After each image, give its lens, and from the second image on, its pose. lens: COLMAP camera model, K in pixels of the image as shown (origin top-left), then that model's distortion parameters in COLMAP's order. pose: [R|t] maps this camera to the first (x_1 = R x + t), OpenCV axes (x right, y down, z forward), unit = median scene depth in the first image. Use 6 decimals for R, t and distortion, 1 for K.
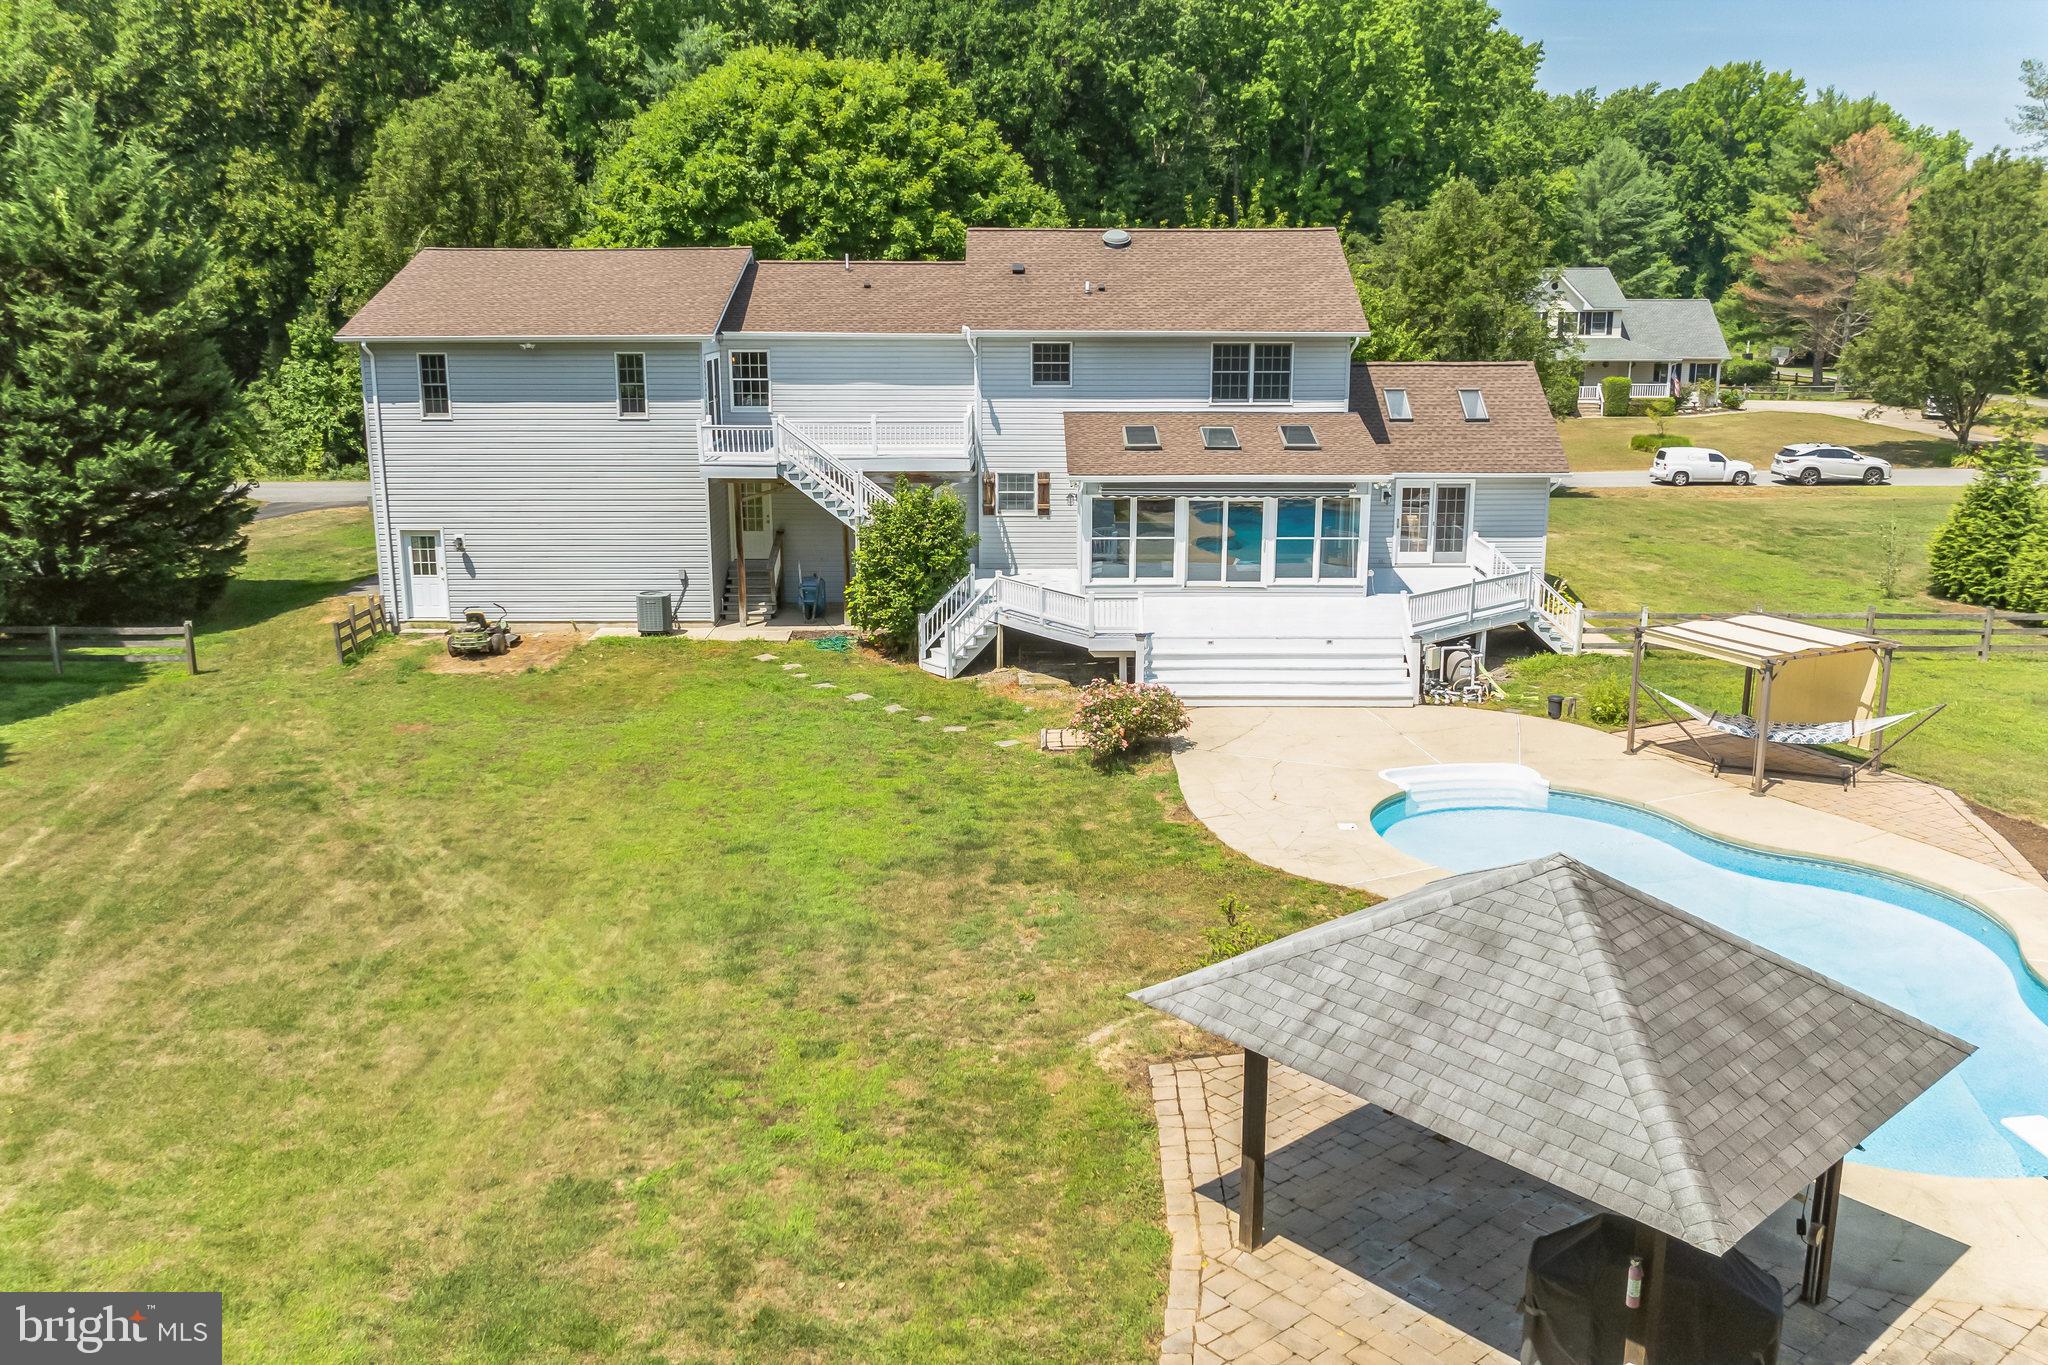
lens RADIAL K [[1715.2, 0, 1024.0], [0, 1715.2, 682.5], [0, 0, 1]] dist [-0.023793, -0.001306]
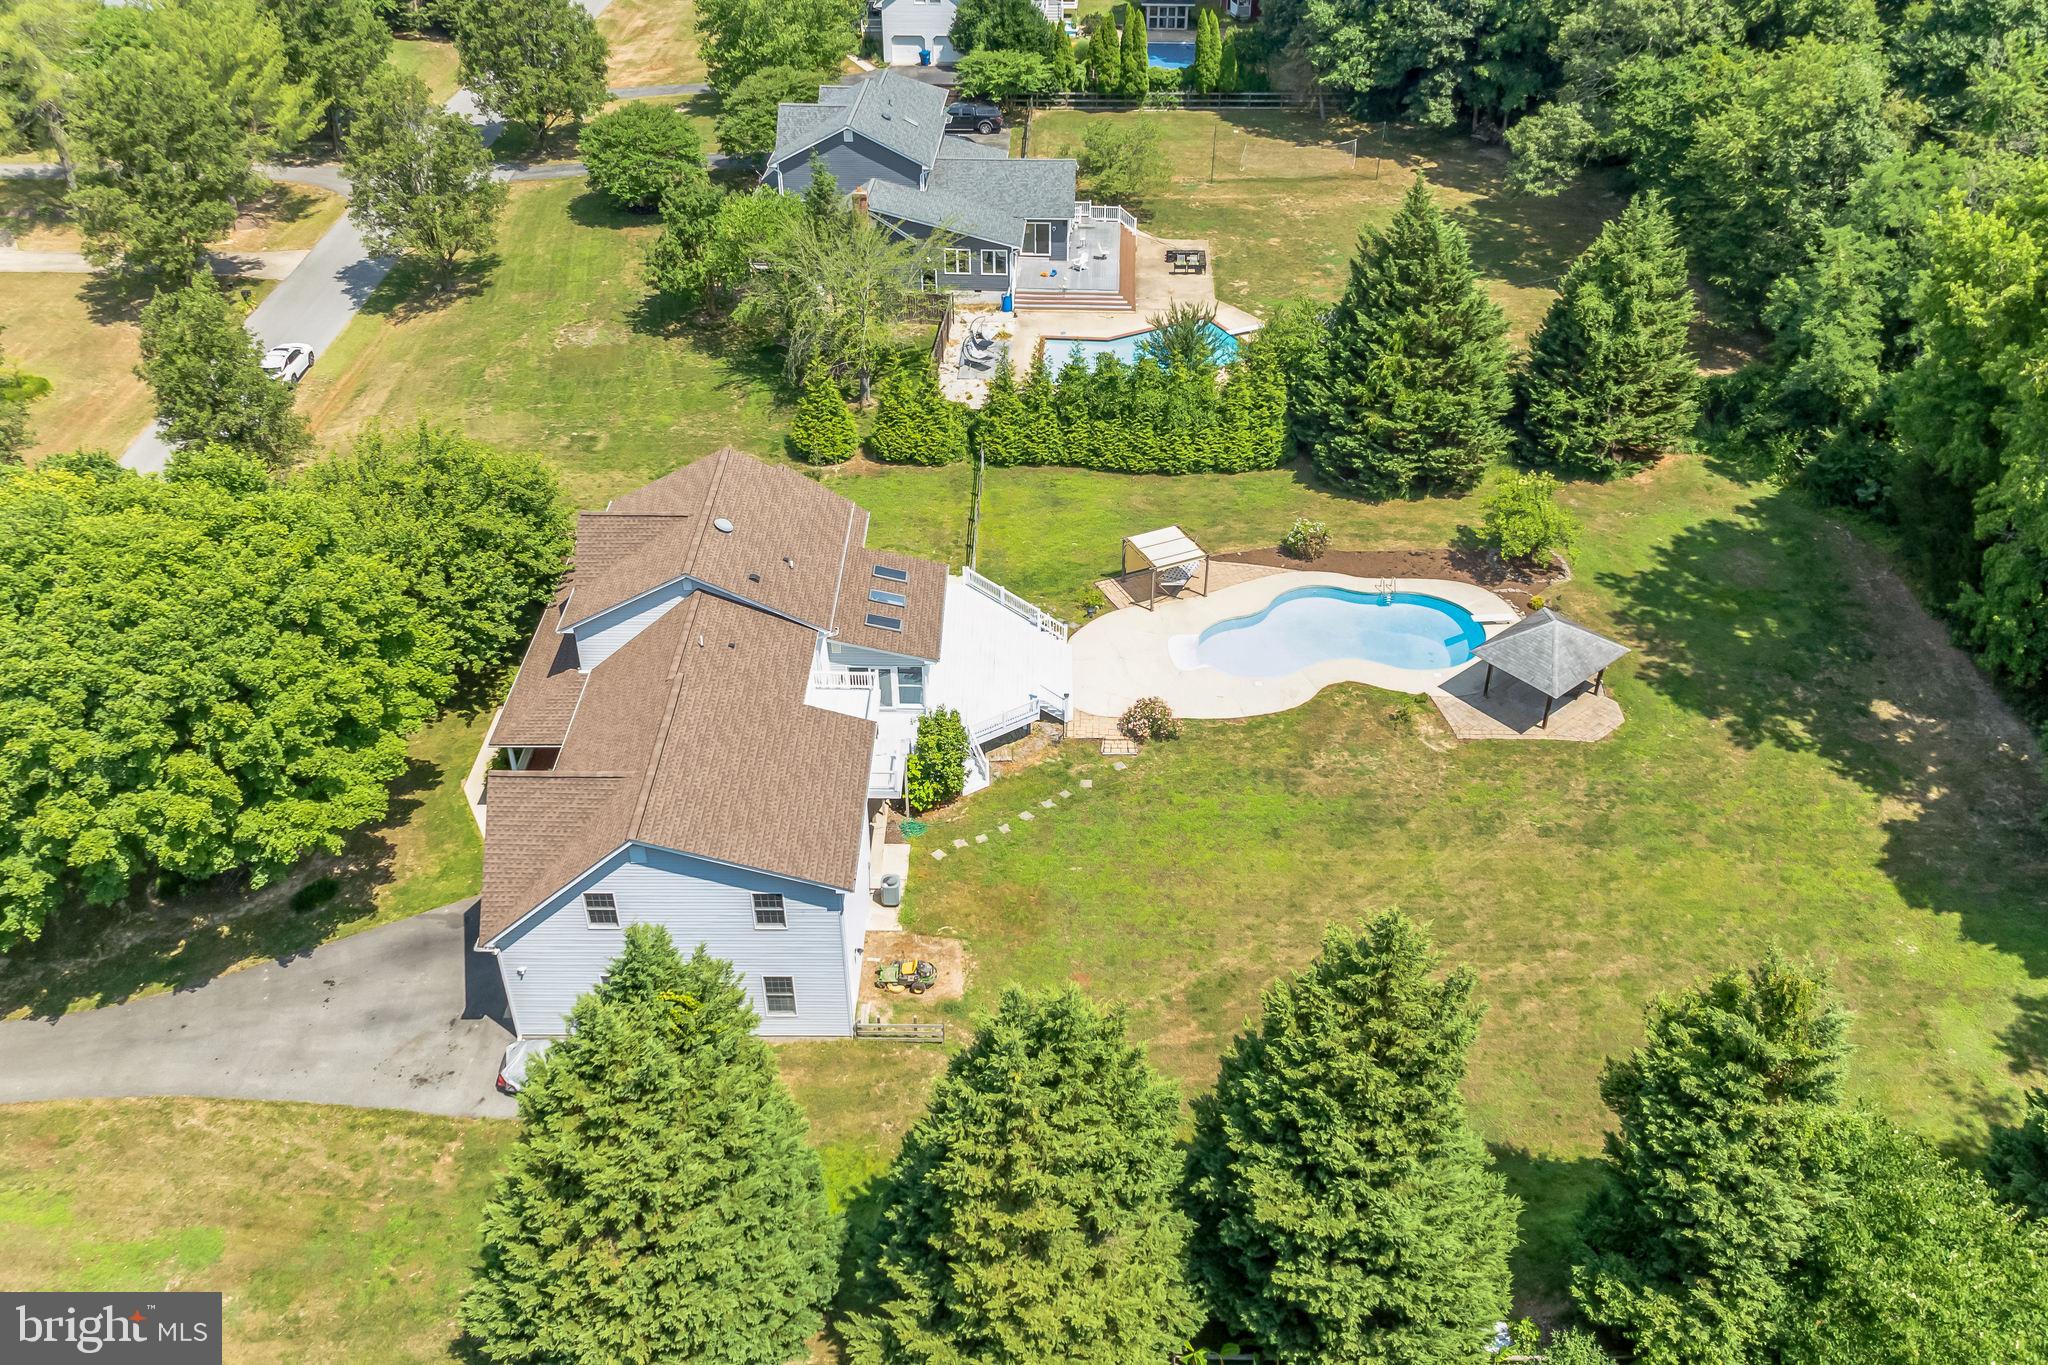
lens RADIAL K [[1715.2, 0, 1024.0], [0, 1715.2, 682.5], [0, 0, 1]] dist [-0.023793, -0.001306]
pose [[-0.000730, -0.574517, 0.818492, -1.349612], [0.226907, 0.797048, 0.559668, -1.009324], [-0.973916, 0.186130, 0.129780, 0.650341]]
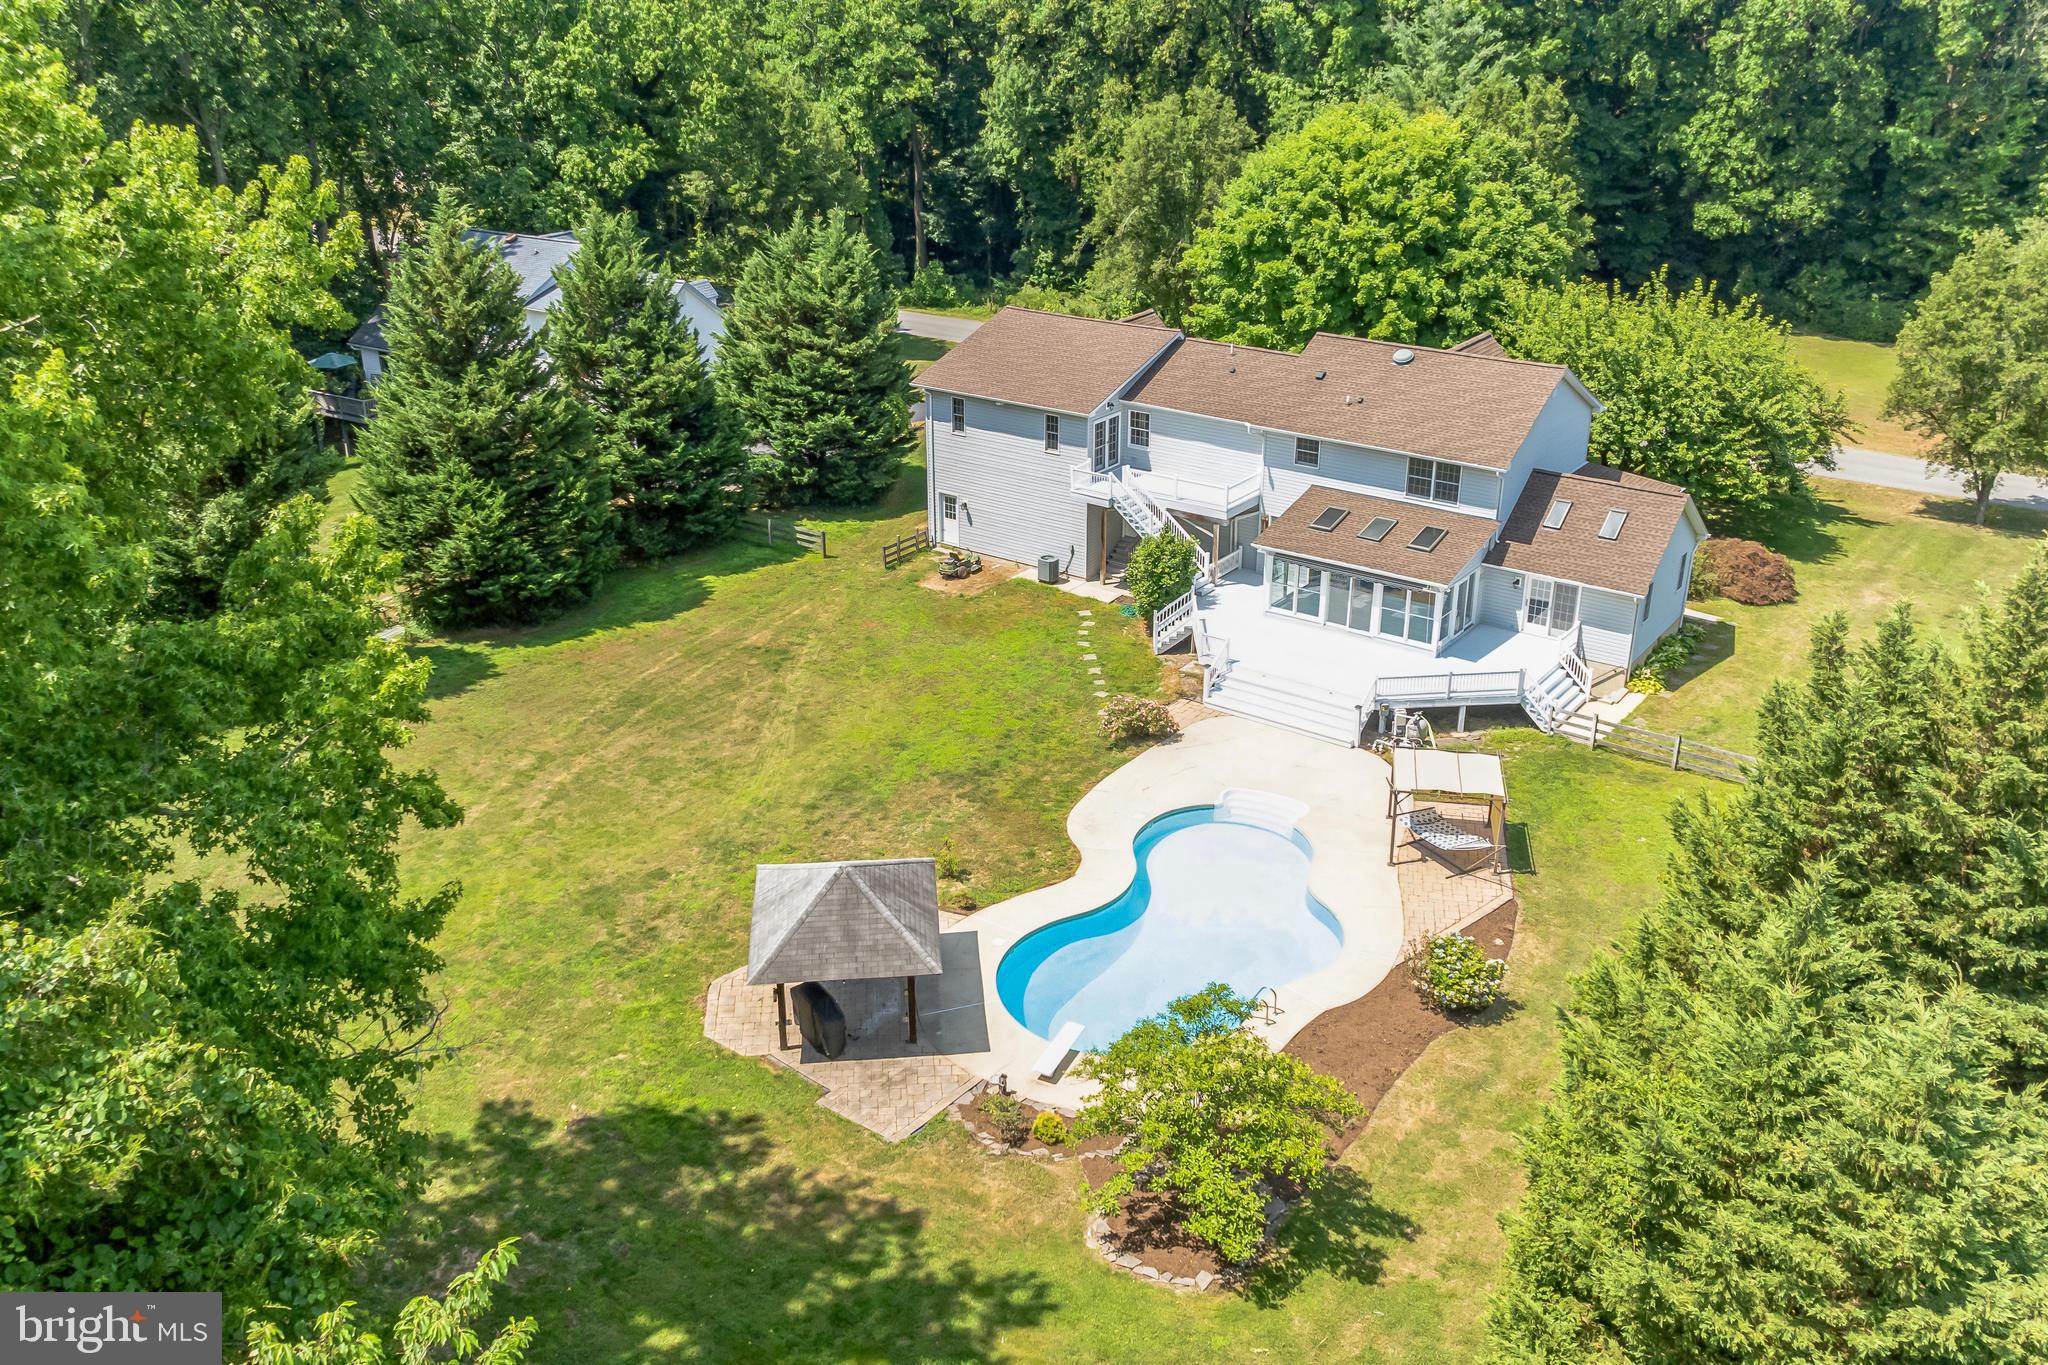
lens RADIAL K [[1717.9, 0, 1012.9], [0, 1717.9, 679.2], [0, 0, 1]] dist [-0.007722, -0.000846]
pose [[0.802182, 0.234031, -0.549303, 0.695810], [-0.134600, 0.967182, 0.215504, -0.290235], [0.581710, -0.098937, 0.807357, -0.383250]]
